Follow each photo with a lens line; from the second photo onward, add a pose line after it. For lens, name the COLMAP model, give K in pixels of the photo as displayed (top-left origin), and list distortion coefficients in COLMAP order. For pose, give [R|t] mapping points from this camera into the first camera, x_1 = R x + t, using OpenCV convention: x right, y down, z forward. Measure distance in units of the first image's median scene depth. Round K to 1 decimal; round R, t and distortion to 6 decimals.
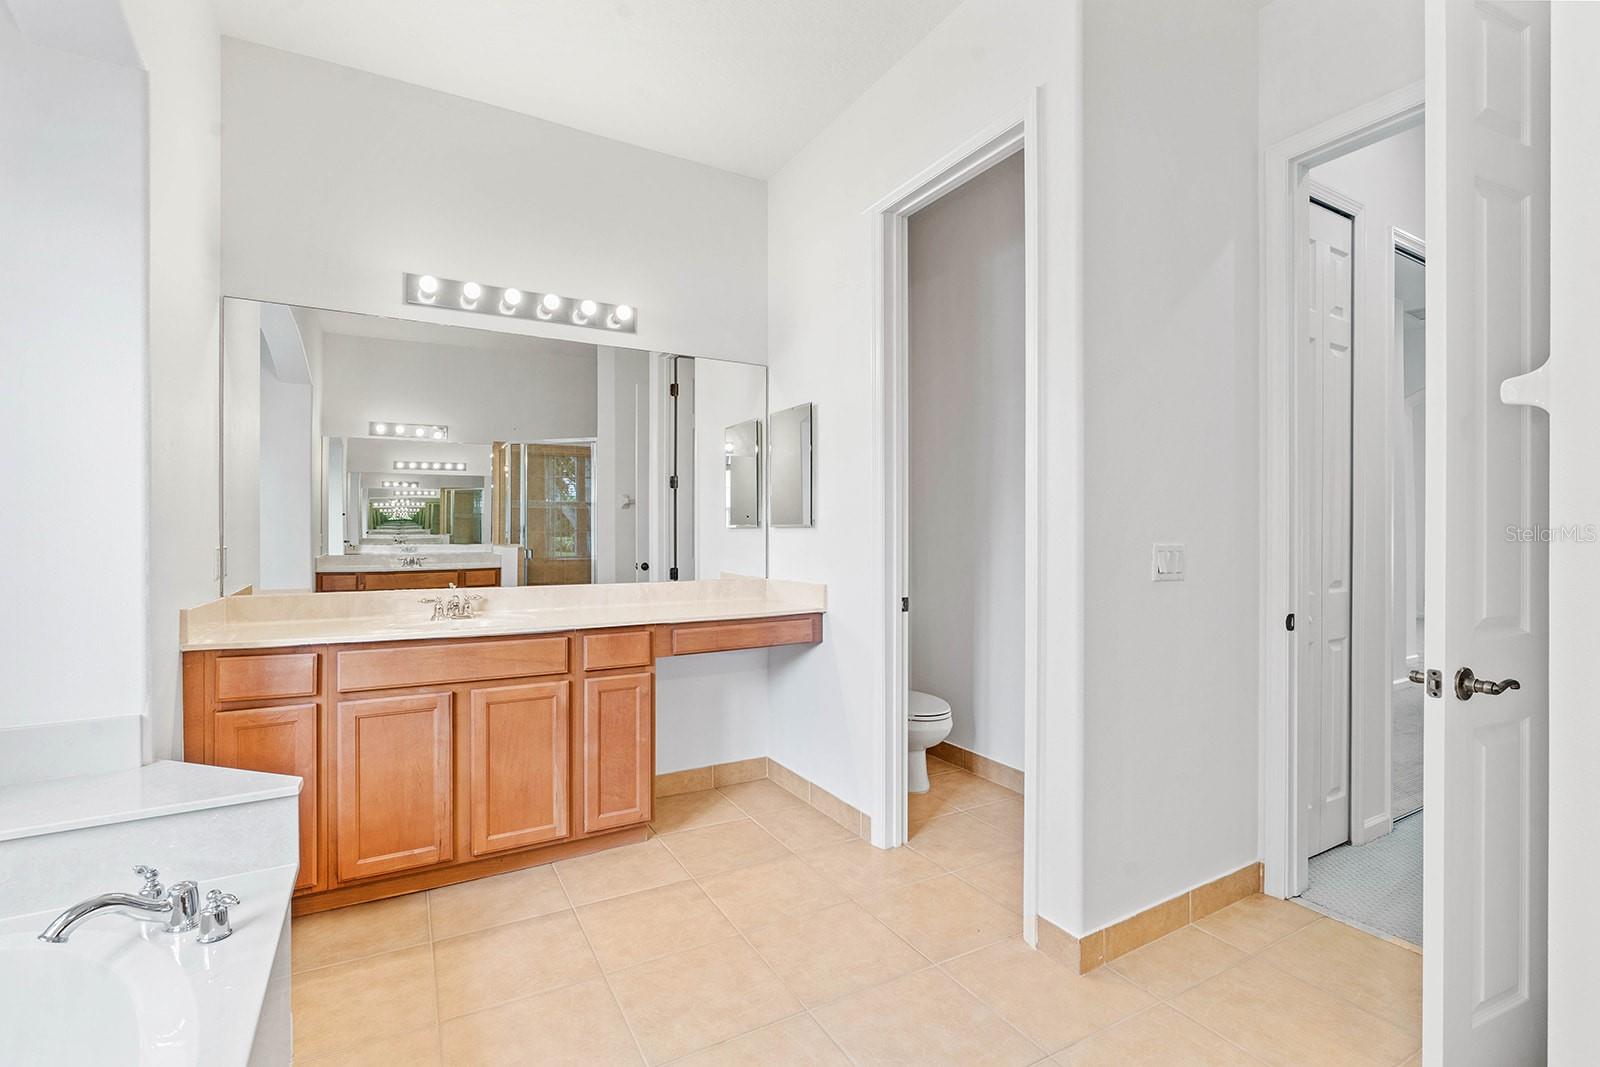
lens RADIAL K [[735.8, 0, 797.6], [0, 735.8, 534.9], [0, 0, 1]] dist [-0.003254, -0.001062]
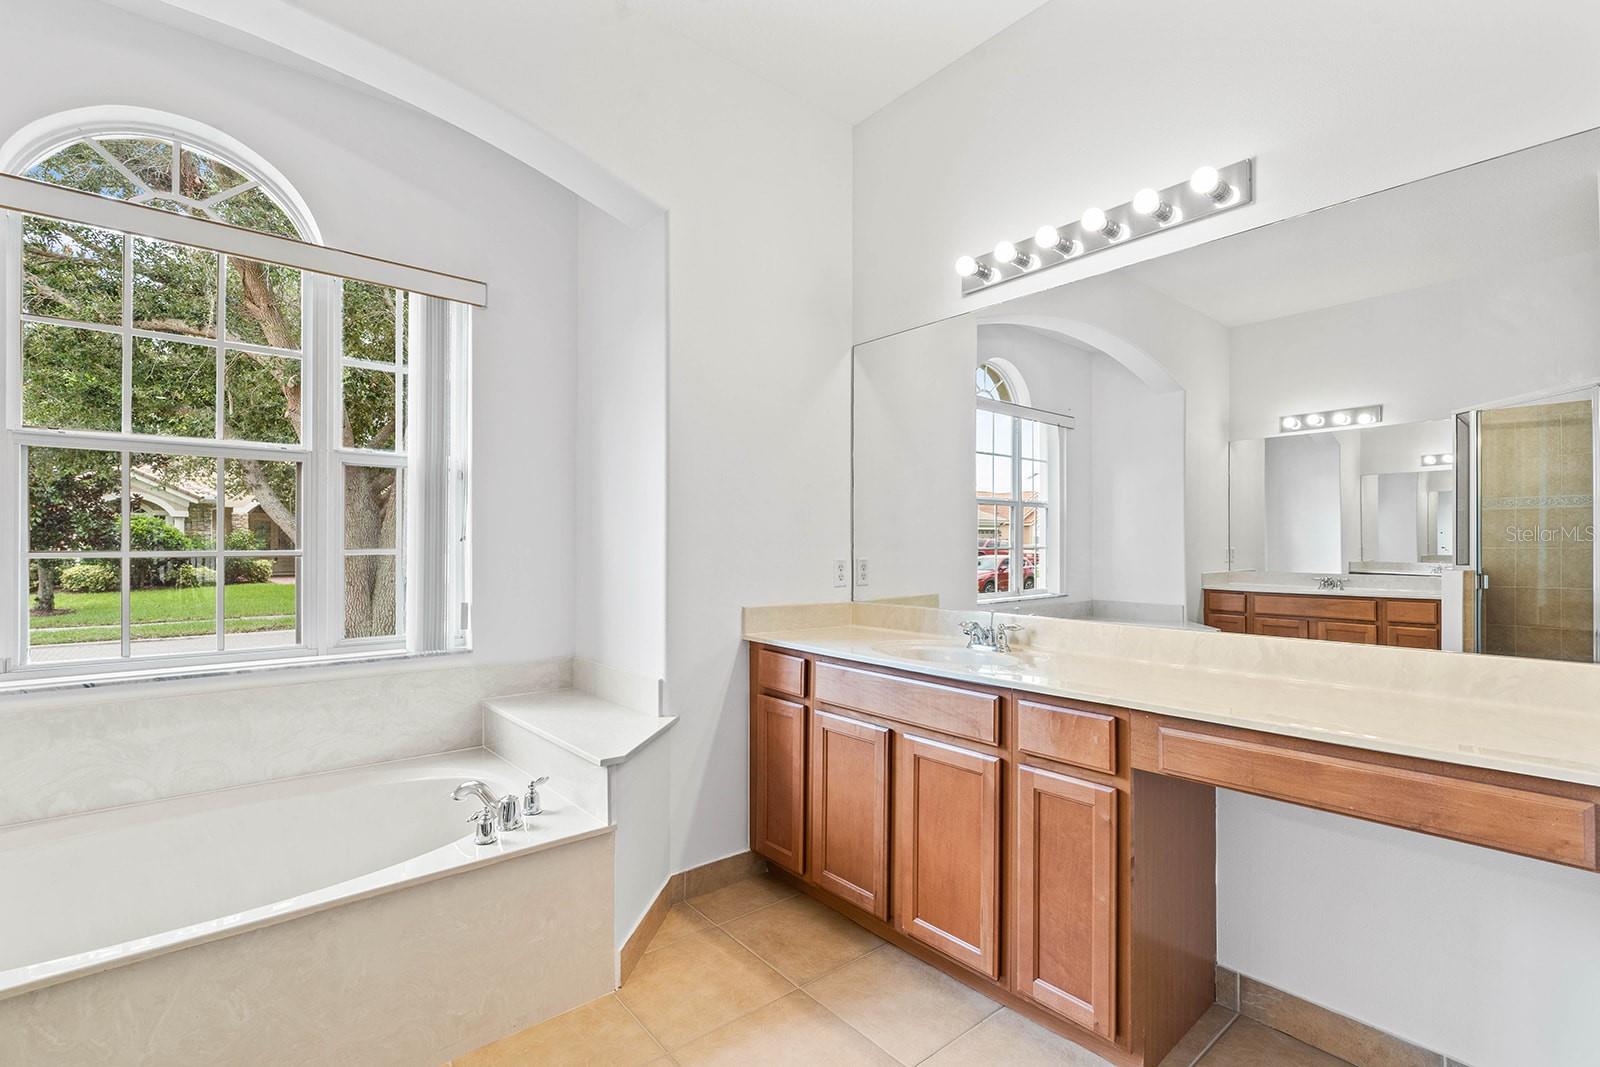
lens RADIAL K [[735.8, 0, 801.1], [0, 735.8, 531.8], [0, 0, 1]] dist [-0.003254, -0.001062]
pose [[0.184380, -0.014874, -0.982742, 0.367034], [-0.006539, 0.999845, -0.016359, -0.006750], [0.982833, 0.009443, 0.184255, 0.713096]]
